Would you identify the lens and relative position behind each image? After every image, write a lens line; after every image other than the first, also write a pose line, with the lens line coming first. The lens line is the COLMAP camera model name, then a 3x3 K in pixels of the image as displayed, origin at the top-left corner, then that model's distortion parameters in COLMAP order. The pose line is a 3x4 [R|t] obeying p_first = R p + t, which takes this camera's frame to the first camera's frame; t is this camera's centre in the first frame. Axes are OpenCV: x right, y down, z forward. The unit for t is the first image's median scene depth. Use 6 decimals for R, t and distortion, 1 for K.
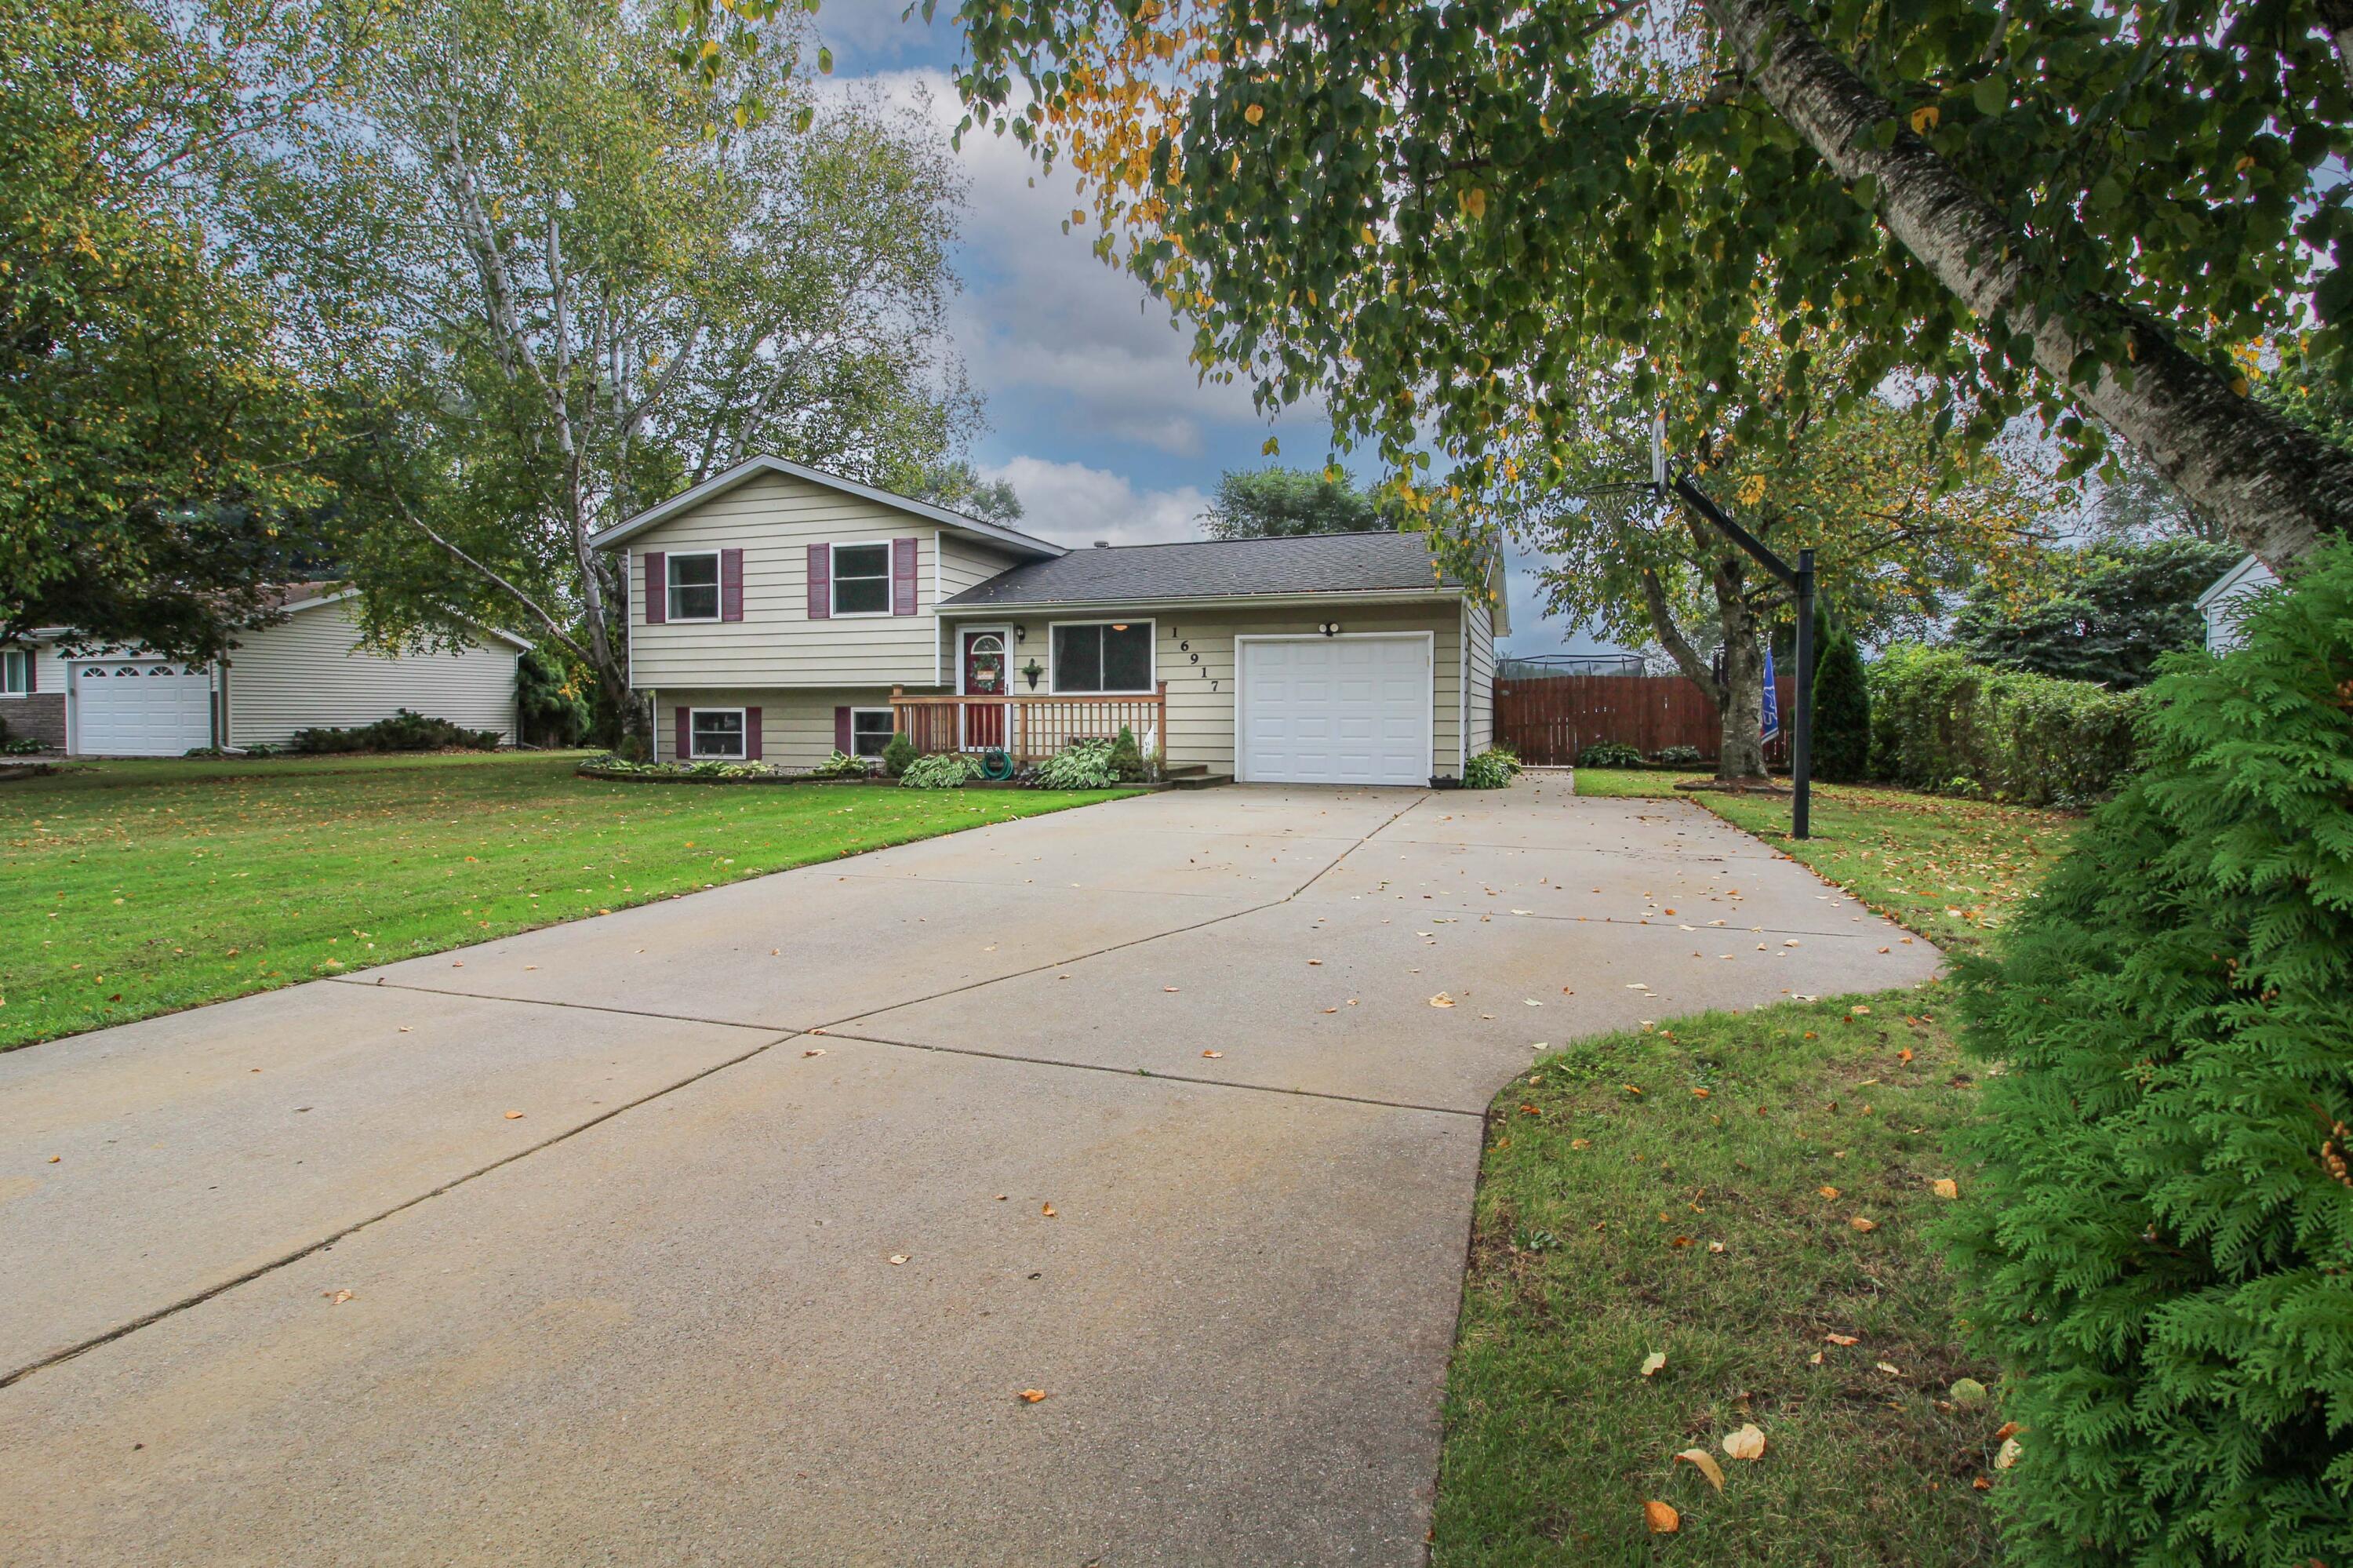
lens RADIAL K [[1087.5, 0, 1164.1], [0, 1087.5, 721.5], [0, 0, 1]] dist [-0.001269, -0.012849]
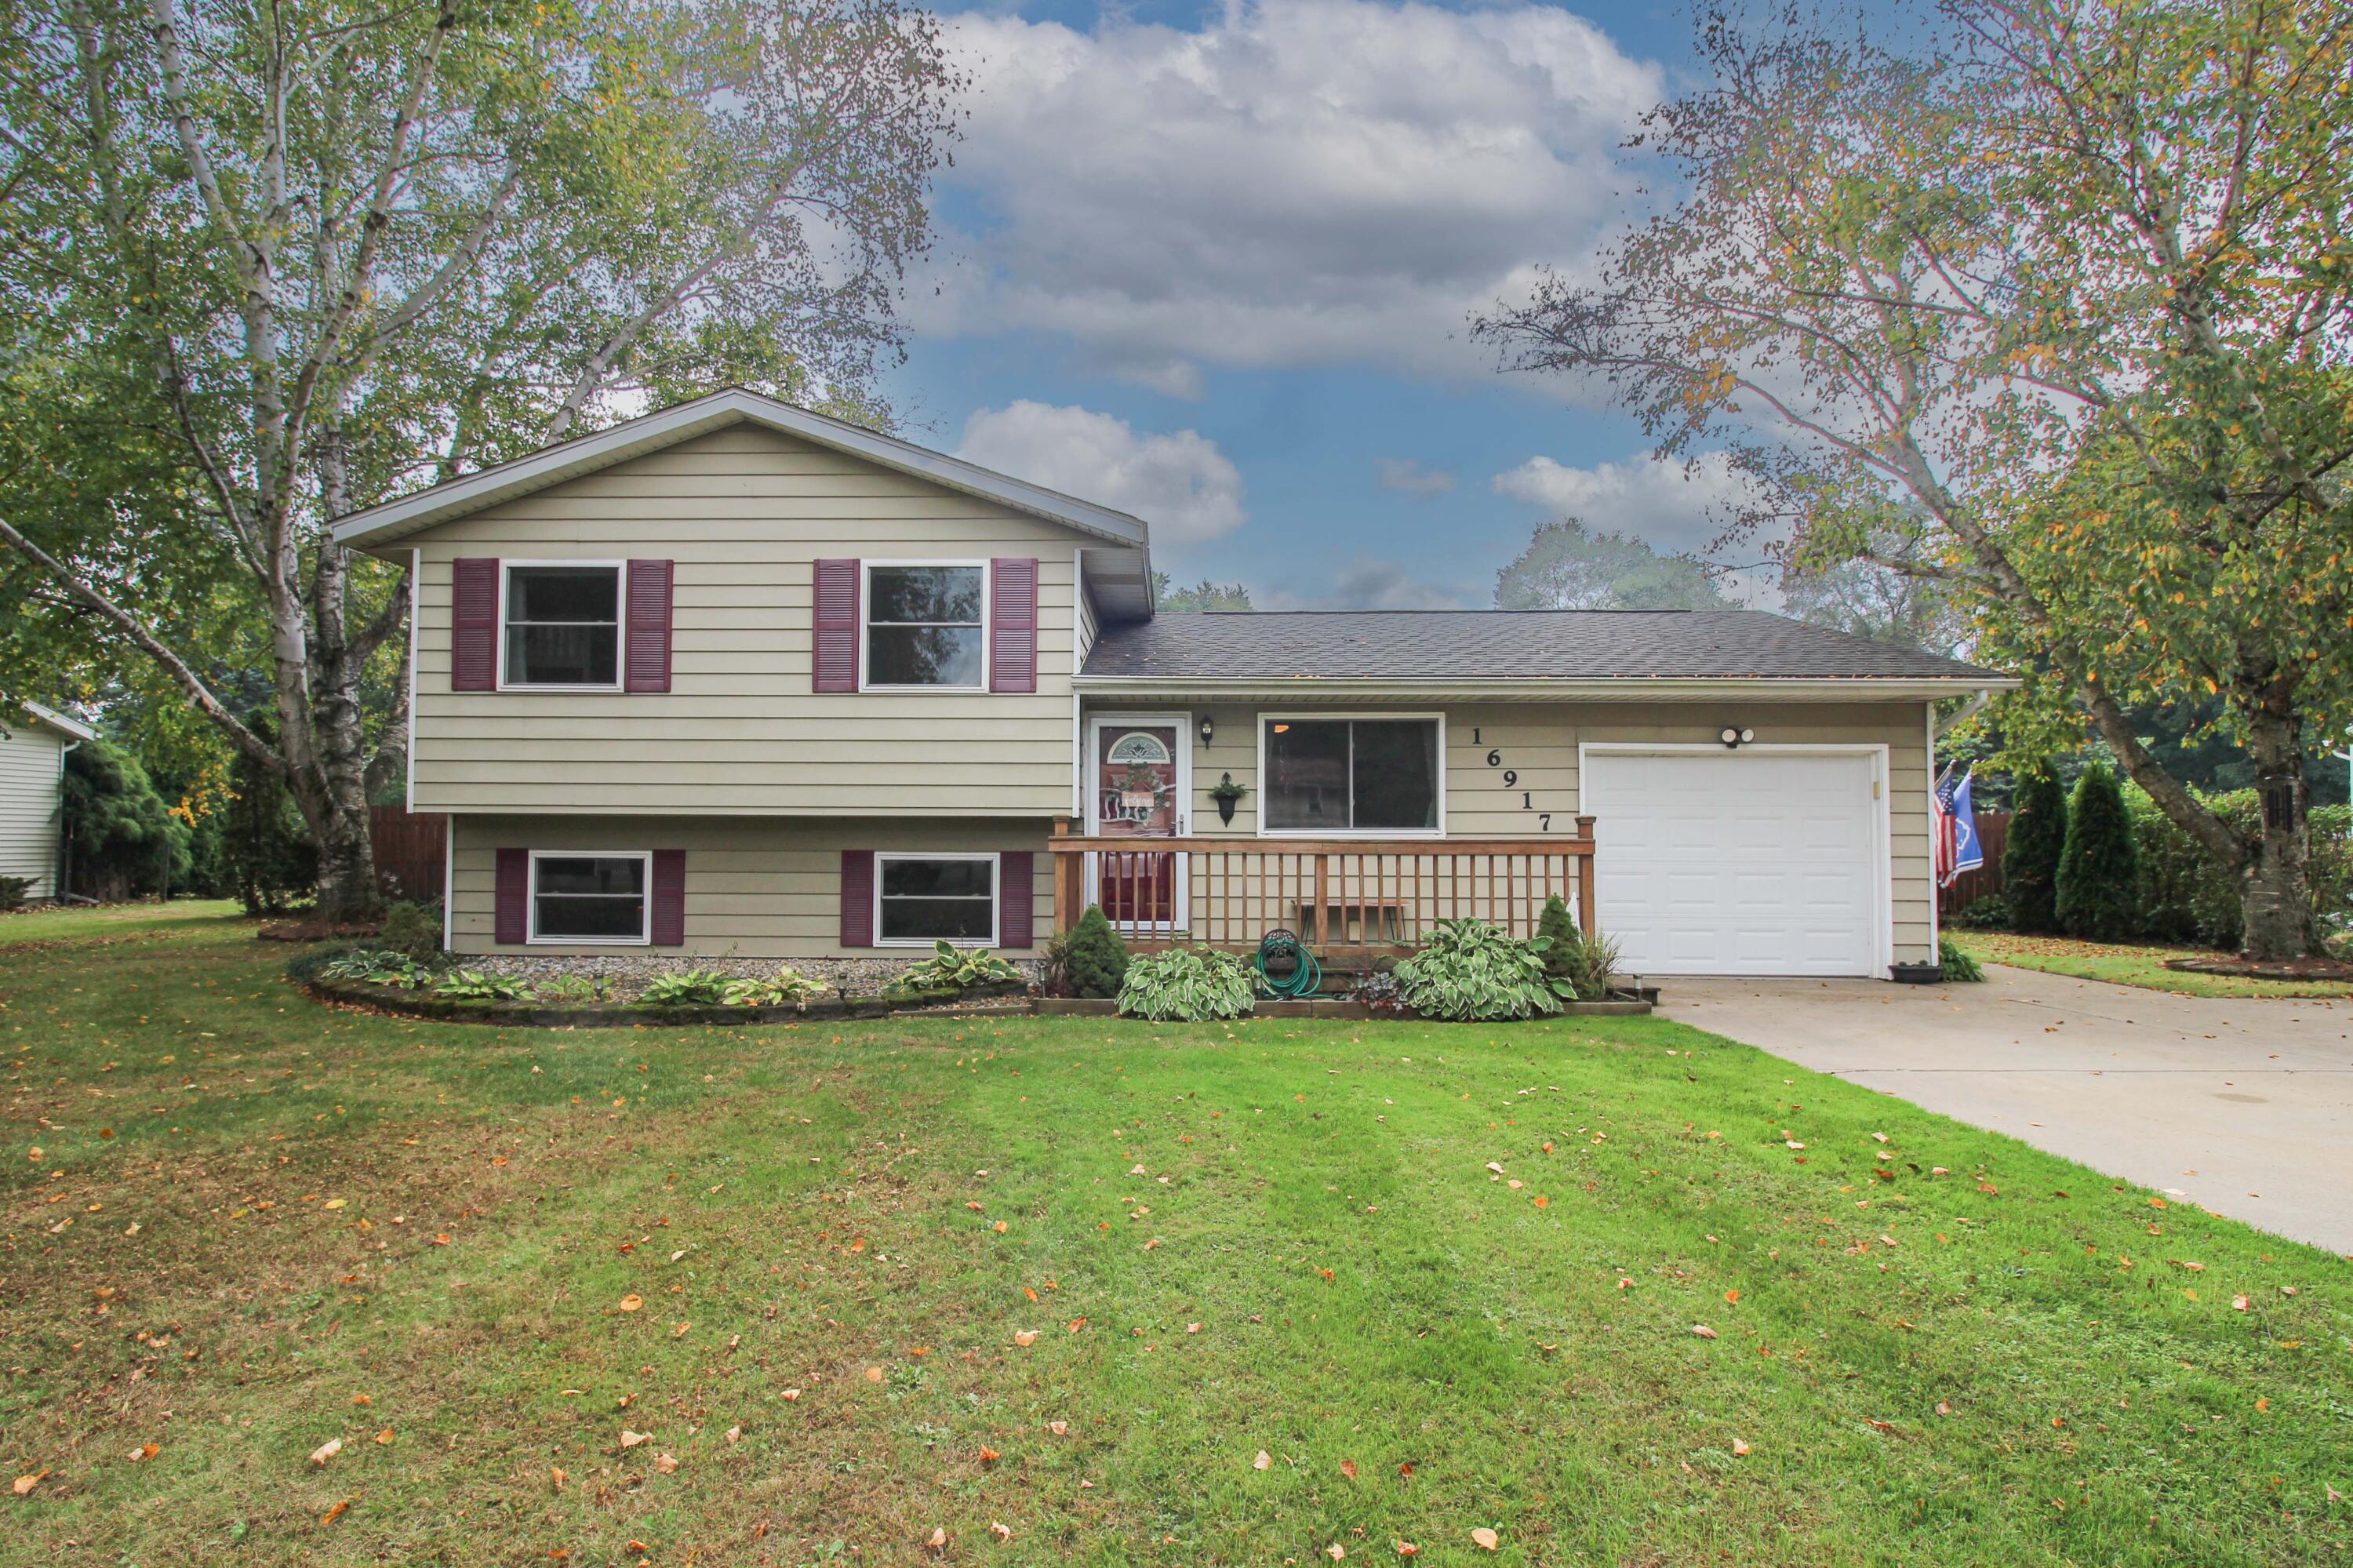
lens RADIAL K [[1087.5, 0, 1147.7], [0, 1087.5, 791.2], [0, 0, 1]] dist [-0.001269, -0.012849]
pose [[0.954897, 0.015794, 0.296518, -0.330500], [-0.002540, 0.998982, -0.045031, -0.020008], [-0.296928, 0.042246, 0.953965, 0.426645]]
